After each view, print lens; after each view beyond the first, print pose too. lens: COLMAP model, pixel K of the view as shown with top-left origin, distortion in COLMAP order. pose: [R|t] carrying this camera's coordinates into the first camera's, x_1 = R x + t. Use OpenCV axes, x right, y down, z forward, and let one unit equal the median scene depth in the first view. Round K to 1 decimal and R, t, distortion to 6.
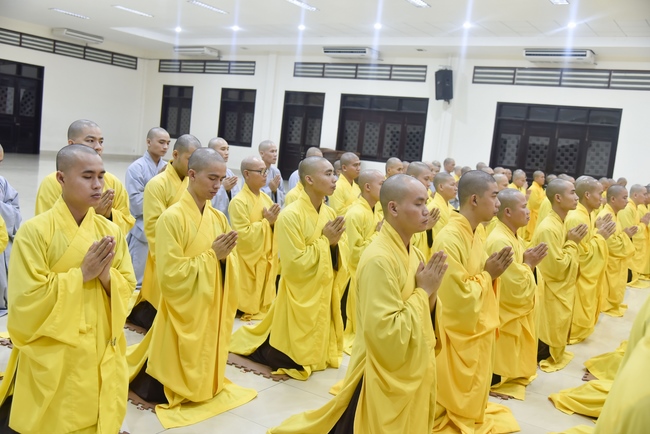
lens RADIAL K [[658.4, 0, 321.2], [0, 658.4, 219.2], [0, 0, 1]] dist [-0.041307, 0.000000]
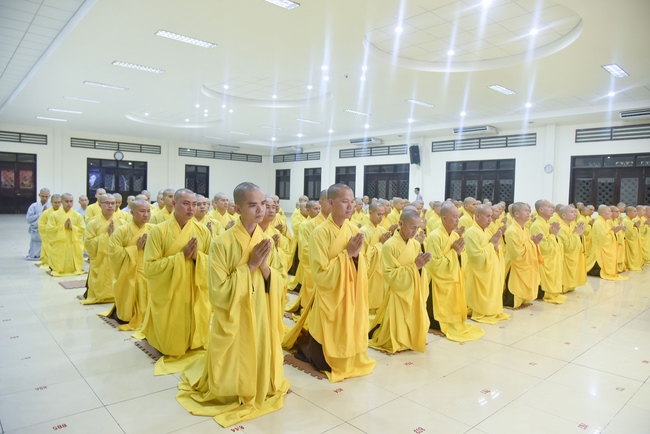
lens RADIAL K [[439.4, 0, 317.7], [0, 439.4, 221.2], [0, 0, 1]] dist [-0.033159, -0.001970]
pose [[0.964173, -0.064849, -0.257224, 0.193485], [0.046690, 0.996007, -0.076093, 0.035013], [0.261132, 0.061357, 0.963351, -0.123939]]
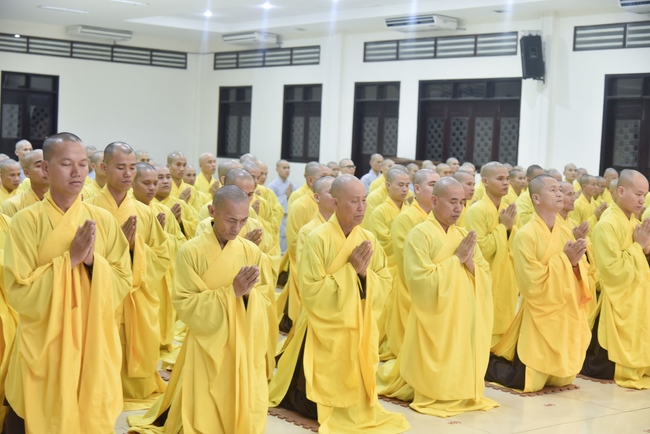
lens RADIAL K [[1096.6, 0, 298.8], [0, 1096.6, 237.2], [0, 0, 1]] dist [-0.004721, 0.000000]
pose [[0.948053, -0.036232, -0.316042, 0.269839], [0.019201, 0.998199, -0.056837, 0.043600], [0.317532, 0.047816, 0.947041, -0.160062]]
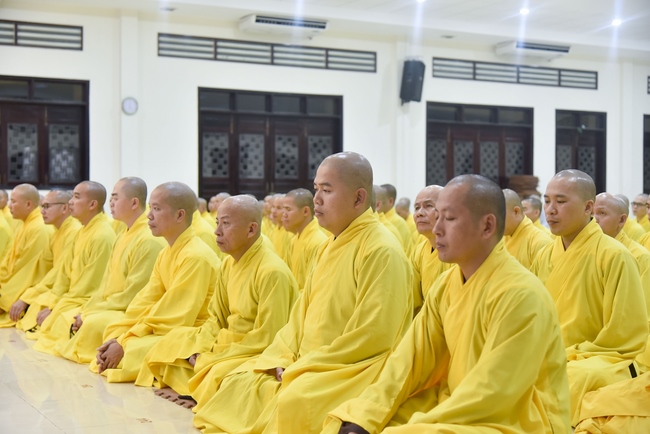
lens RADIAL K [[1015.3, 0, 324.8], [0, 1015.3, 218.0], [0, 0, 1]] dist [-0.014876, 0.000000]
pose [[0.496096, -0.123892, 0.859383, -1.038704], [0.127233, 0.989456, 0.069196, -0.176648], [-0.858895, 0.075014, 0.506628, 0.643207]]
